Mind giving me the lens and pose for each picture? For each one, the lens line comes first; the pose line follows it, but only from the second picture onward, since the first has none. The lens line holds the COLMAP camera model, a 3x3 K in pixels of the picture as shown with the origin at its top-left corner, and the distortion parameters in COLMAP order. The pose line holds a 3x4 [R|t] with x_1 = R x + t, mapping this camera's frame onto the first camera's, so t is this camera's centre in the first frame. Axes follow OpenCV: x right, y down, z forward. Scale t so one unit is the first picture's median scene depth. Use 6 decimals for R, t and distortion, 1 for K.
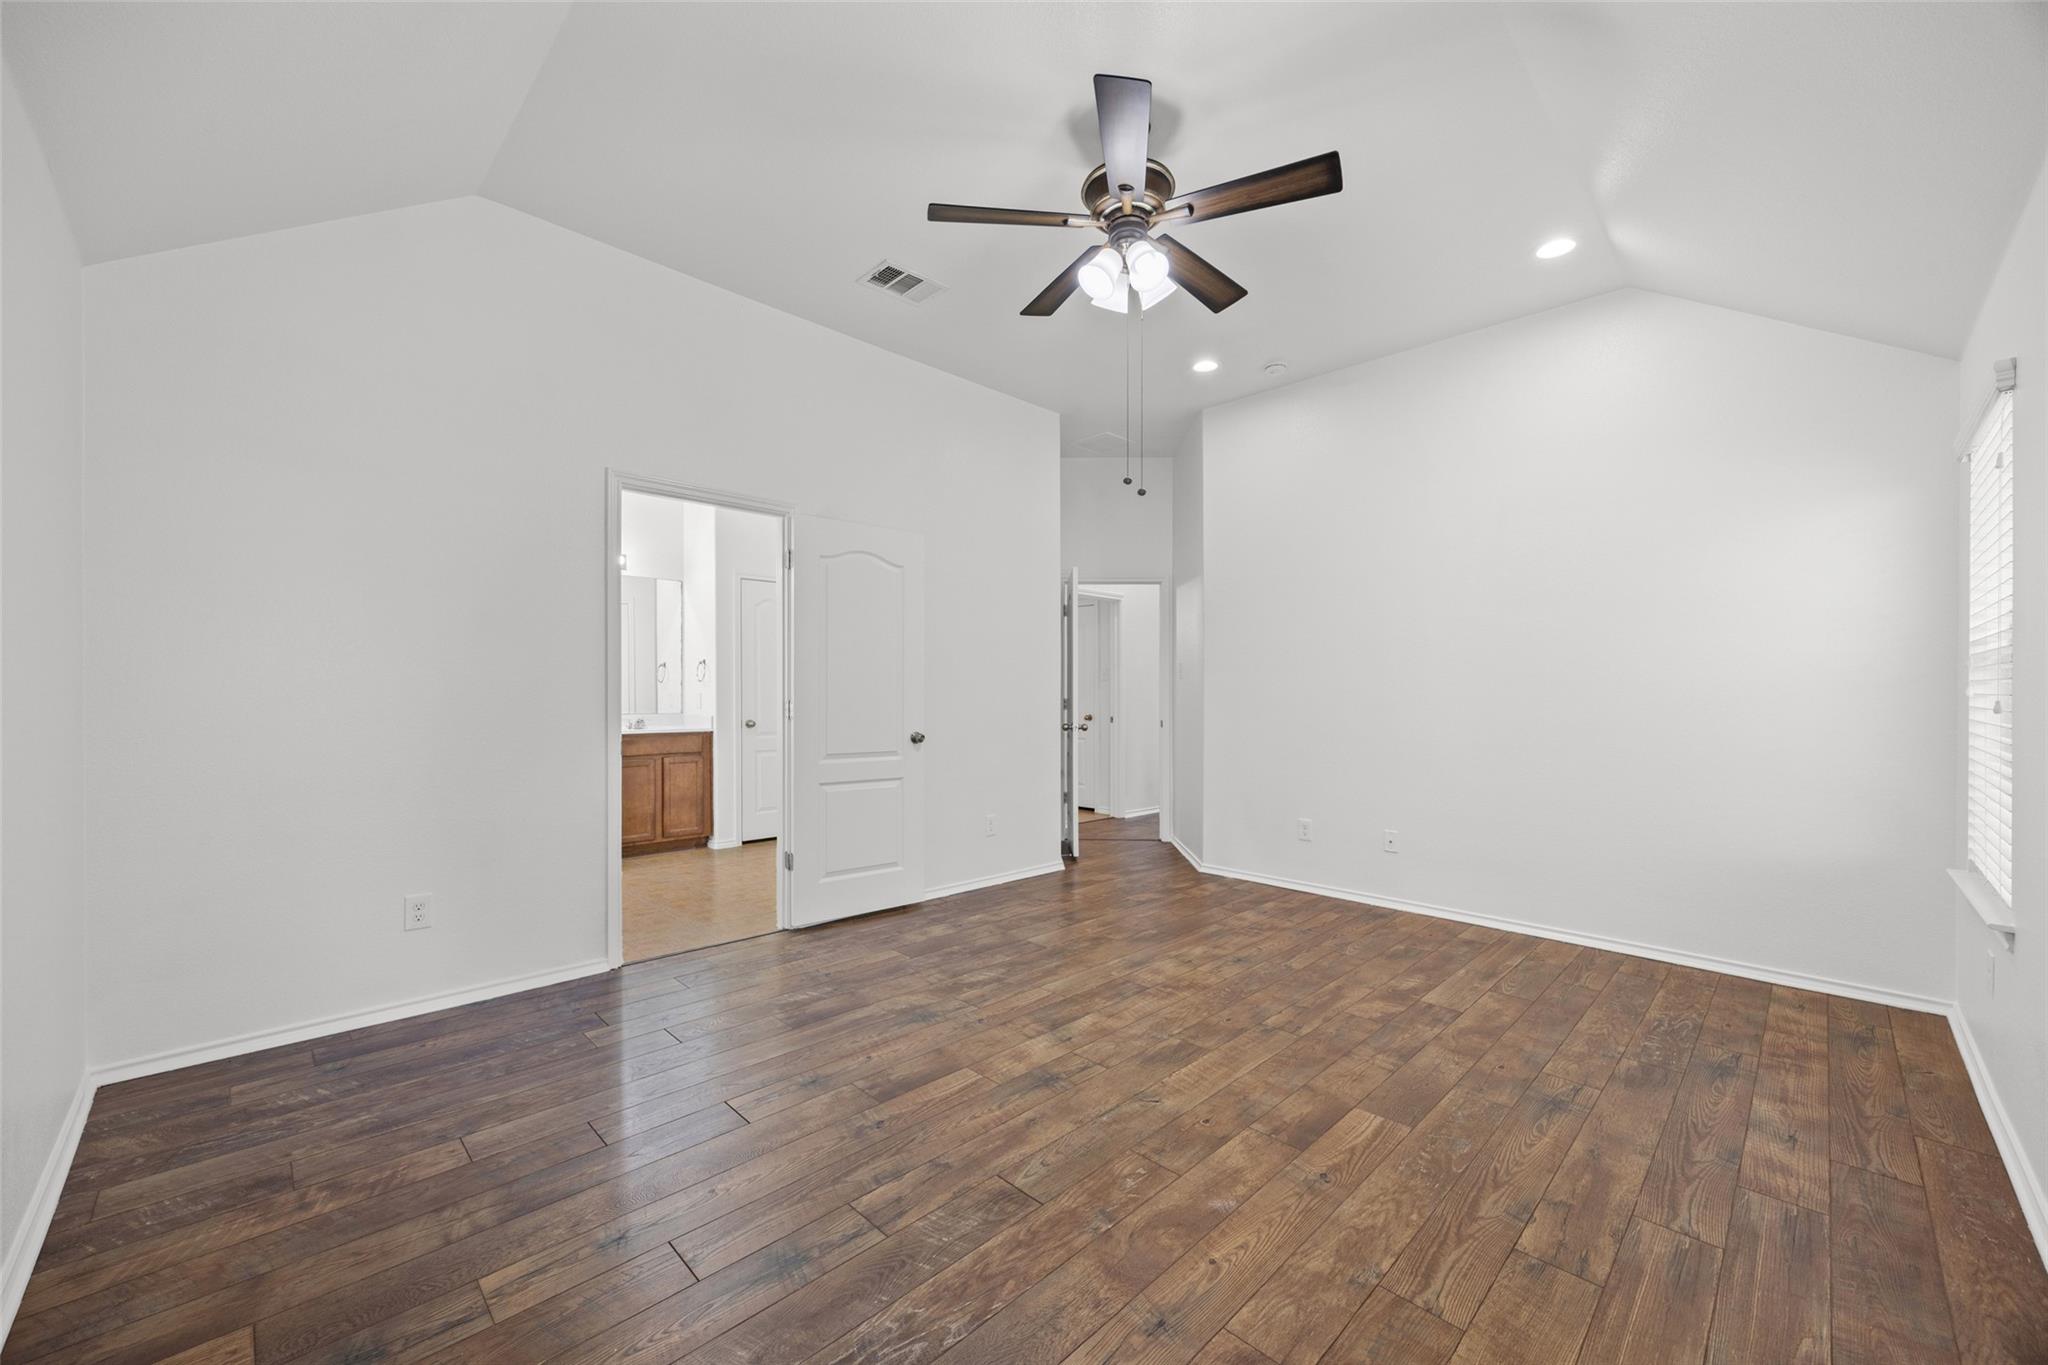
lens RADIAL K [[790.7, 0, 1016.6], [0, 790.7, 681.1], [0, 0, 1]] dist [-0.002700, -0.000815]
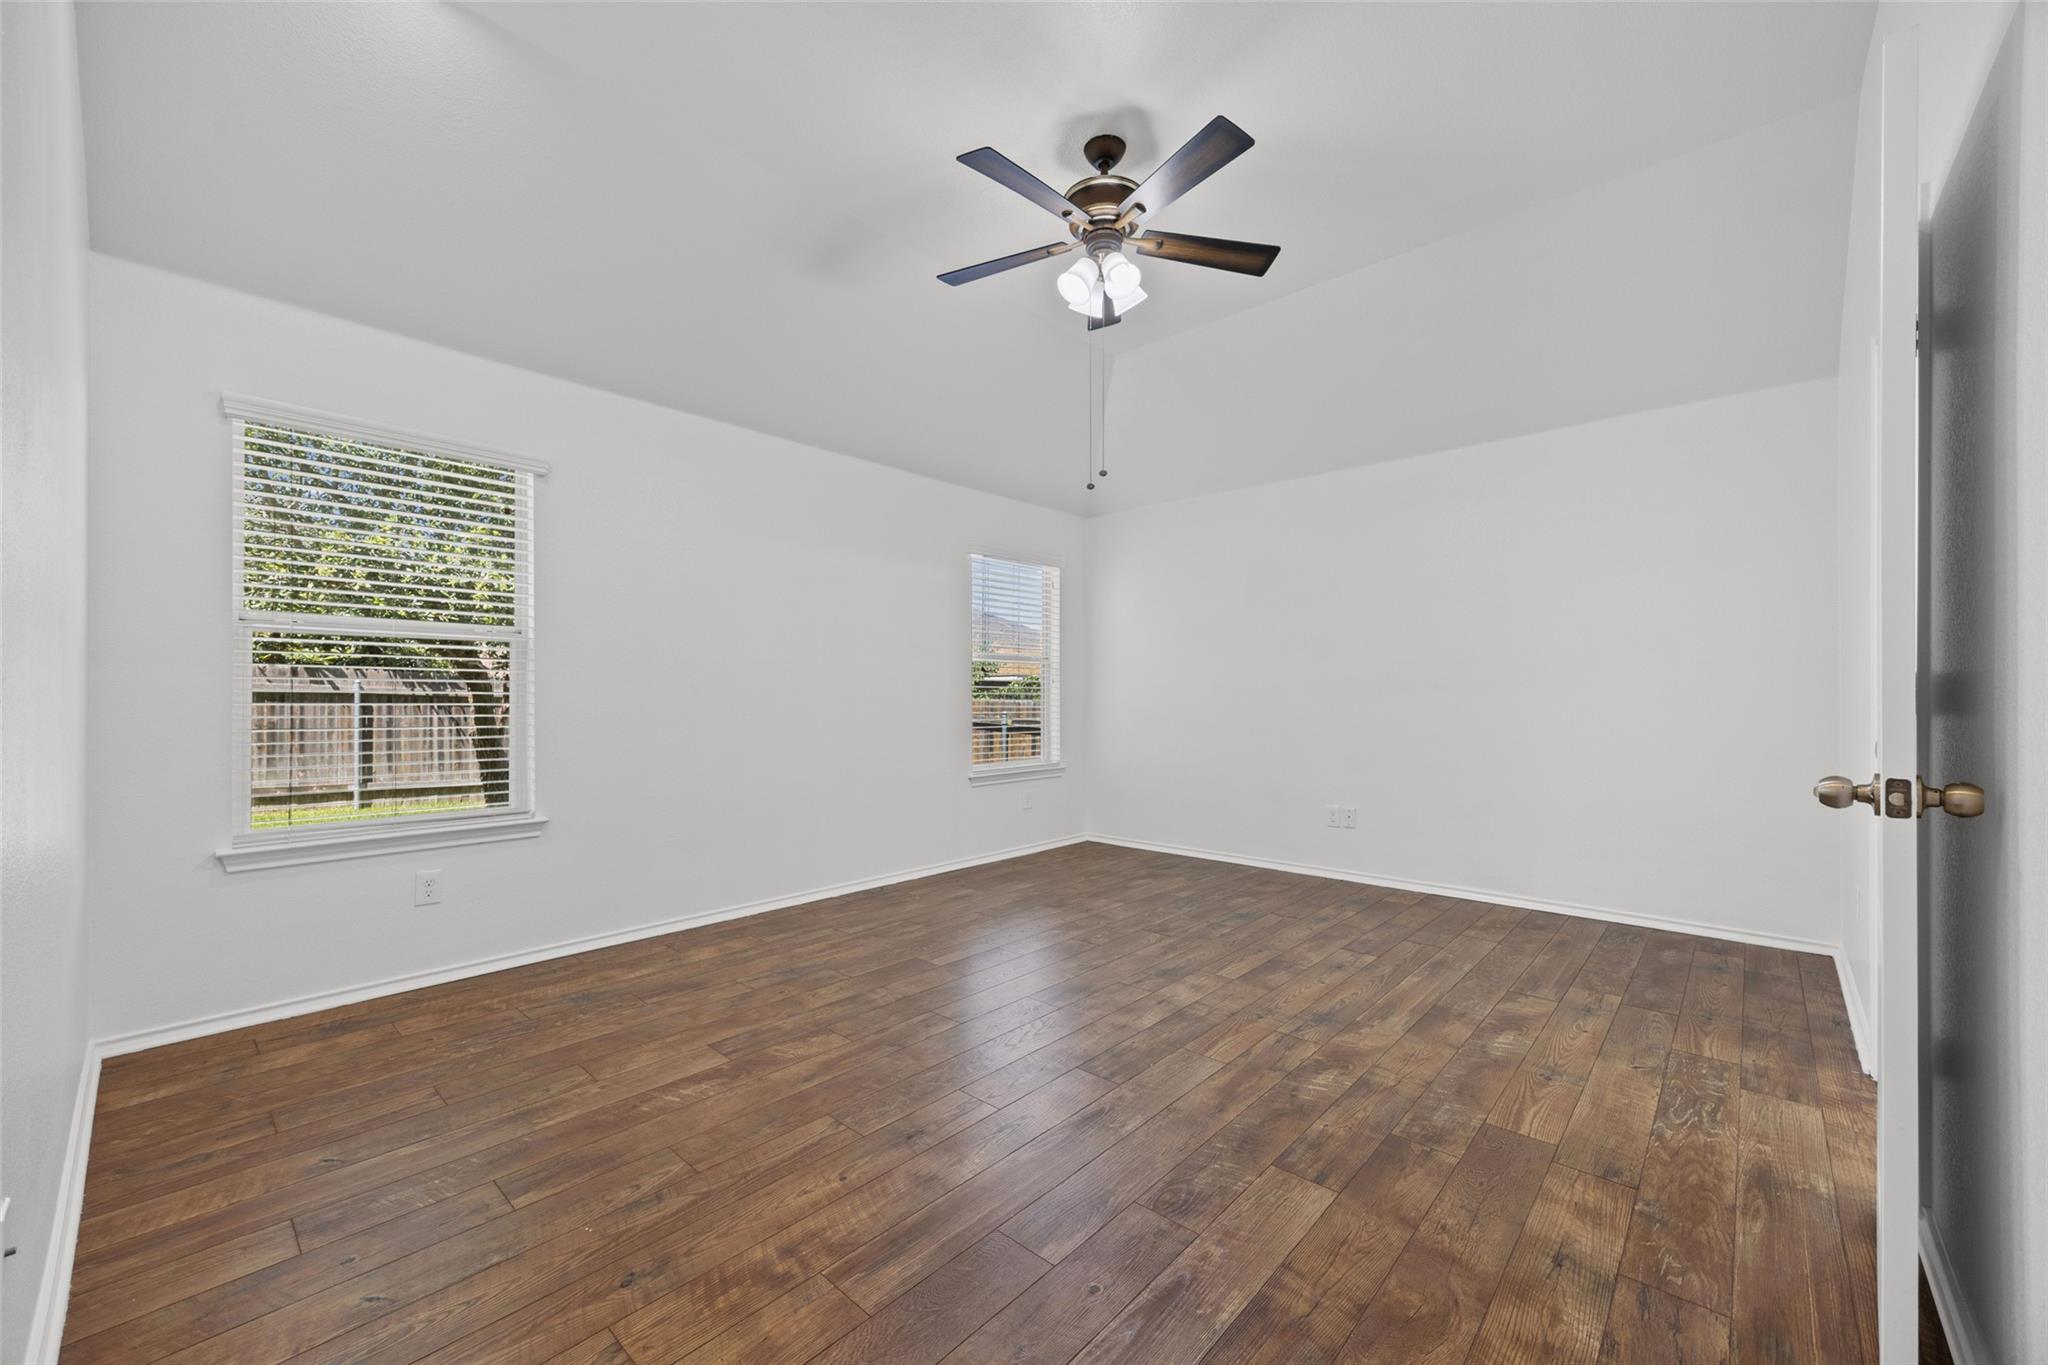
lens RADIAL K [[790.7, 0, 1019.8], [0, 790.7, 703.3], [0, 0, 1]] dist [-0.002700, -0.000815]
pose [[-0.998630, -0.002842, -0.052249, 0.295516], [-0.002510, 0.999976, -0.006427, 0.065649], [0.052266, -0.006287, -0.998613, 1.964518]]
